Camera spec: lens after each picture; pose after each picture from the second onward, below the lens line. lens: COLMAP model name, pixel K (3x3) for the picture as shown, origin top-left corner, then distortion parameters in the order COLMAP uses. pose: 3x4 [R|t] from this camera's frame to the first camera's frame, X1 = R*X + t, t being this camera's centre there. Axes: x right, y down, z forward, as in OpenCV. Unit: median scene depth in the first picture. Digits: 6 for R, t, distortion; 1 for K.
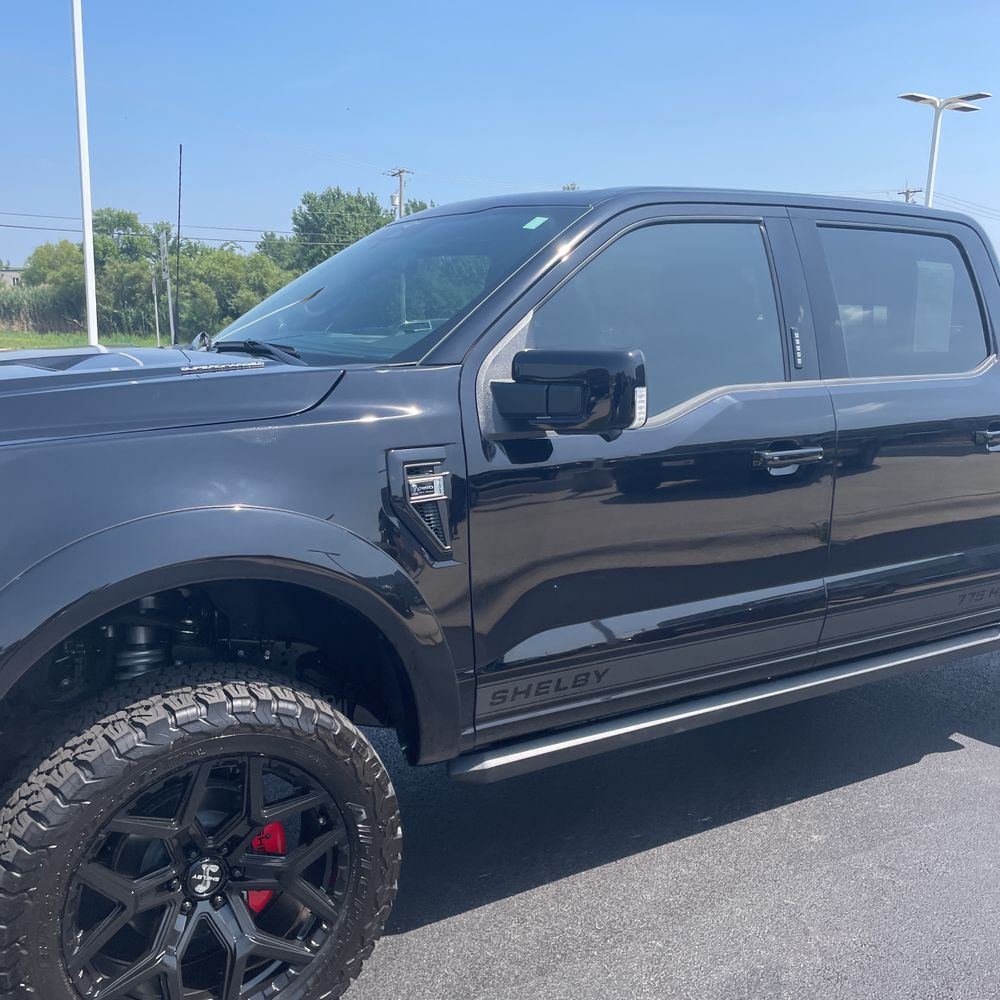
lens RADIAL K [[1022.7, 0, 503.4], [0, 1022.7, 487.9], [0, 0, 1]] dist [0.093198, -0.131371]
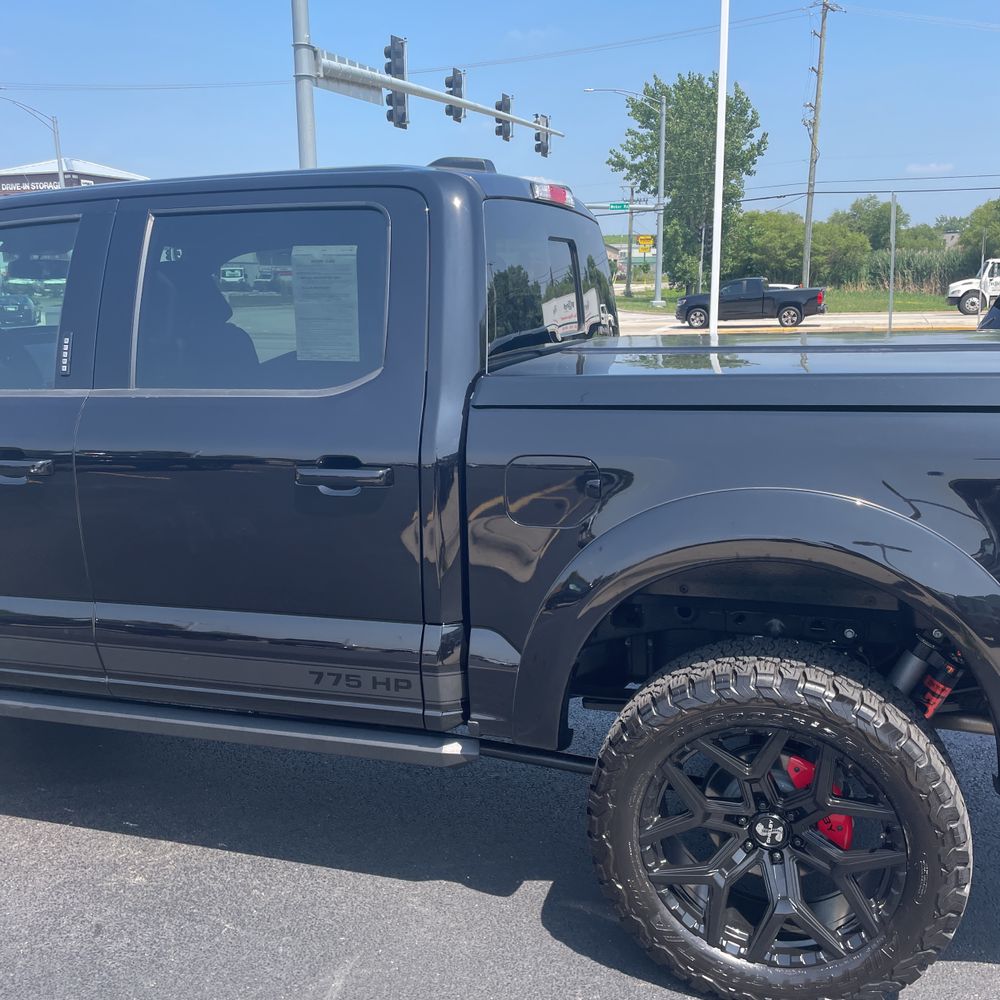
lens RADIAL K [[1008.7, 0, 509.9], [0, 1008.7, 511.7], [0, 0, 1]] dist [0.094510, -0.138782]
pose [[0.651284, 0.142177, -0.745396, 1.193770], [-0.095598, 0.989838, 0.105274, -0.123627], [0.752789, 0.002696, 0.658257, 0.656750]]
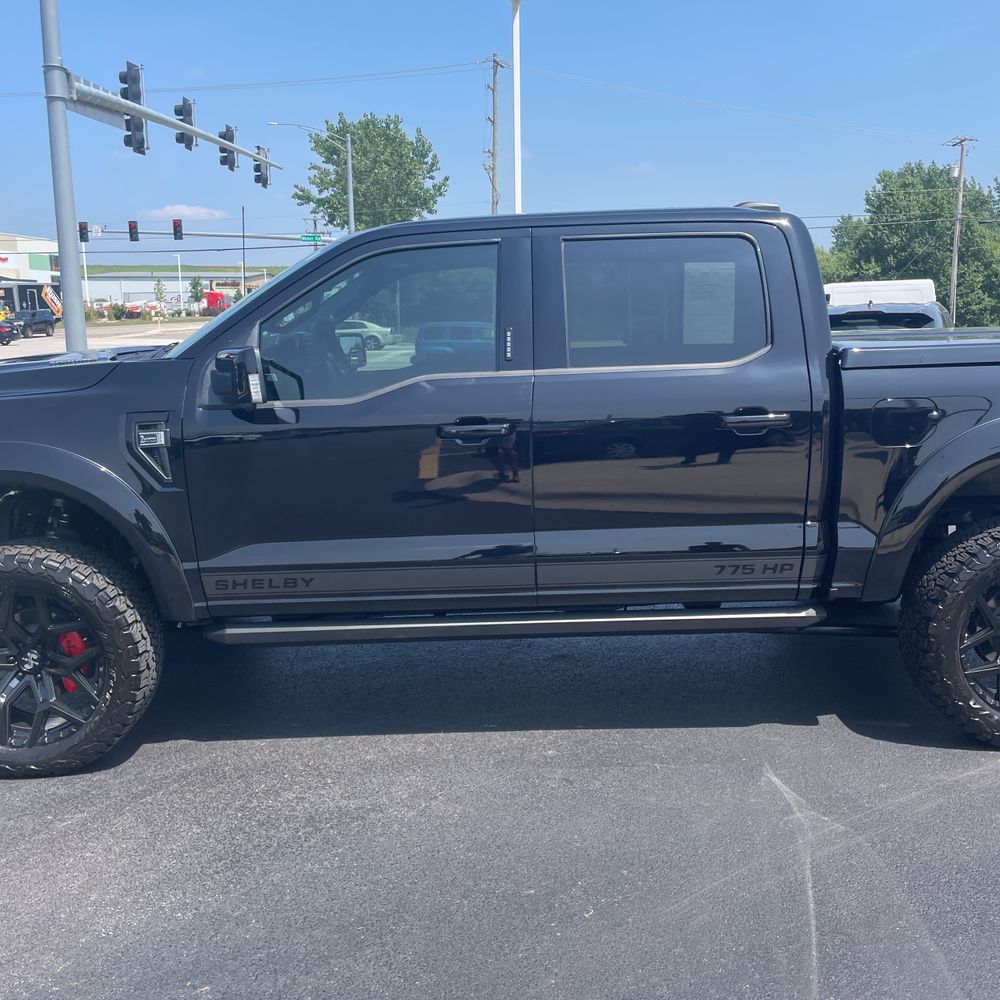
lens RADIAL K [[1010.9, 0, 511.5], [0, 1010.9, 485.0], [0, 0, 1]] dist [0.108544, -0.155054]
pose [[0.858503, 0.059001, -0.509404, 0.867115], [-0.053092, 0.998247, 0.026145, 0.000485], [0.510054, 0.004600, 0.860130, -0.037097]]
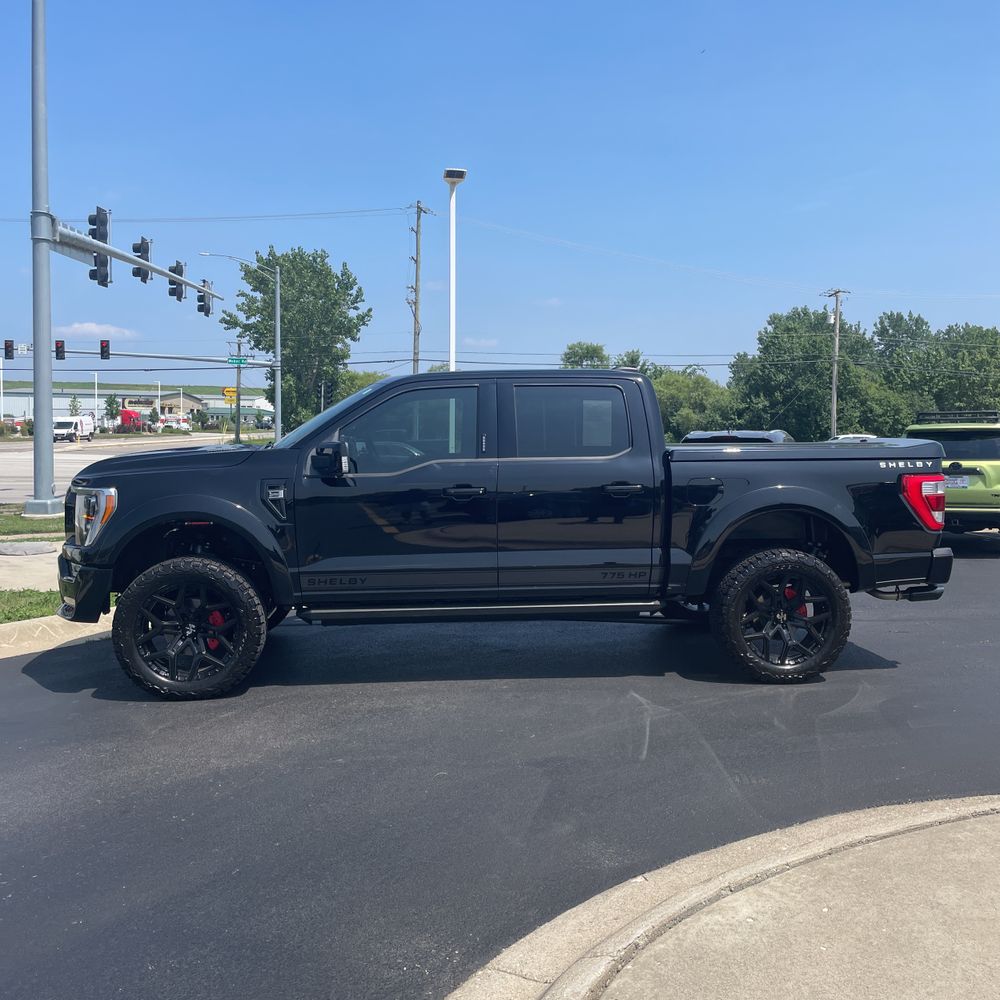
lens RADIAL K [[1010.9, 0, 511.5], [0, 1010.9, 485.0], [0, 0, 1]] dist [0.108544, -0.155054]
pose [[0.899261, 0.010850, -0.437278, 1.193531], [-0.059913, 0.993326, -0.098564, 0.146459], [0.433290, 0.114833, 0.893909, -0.803692]]
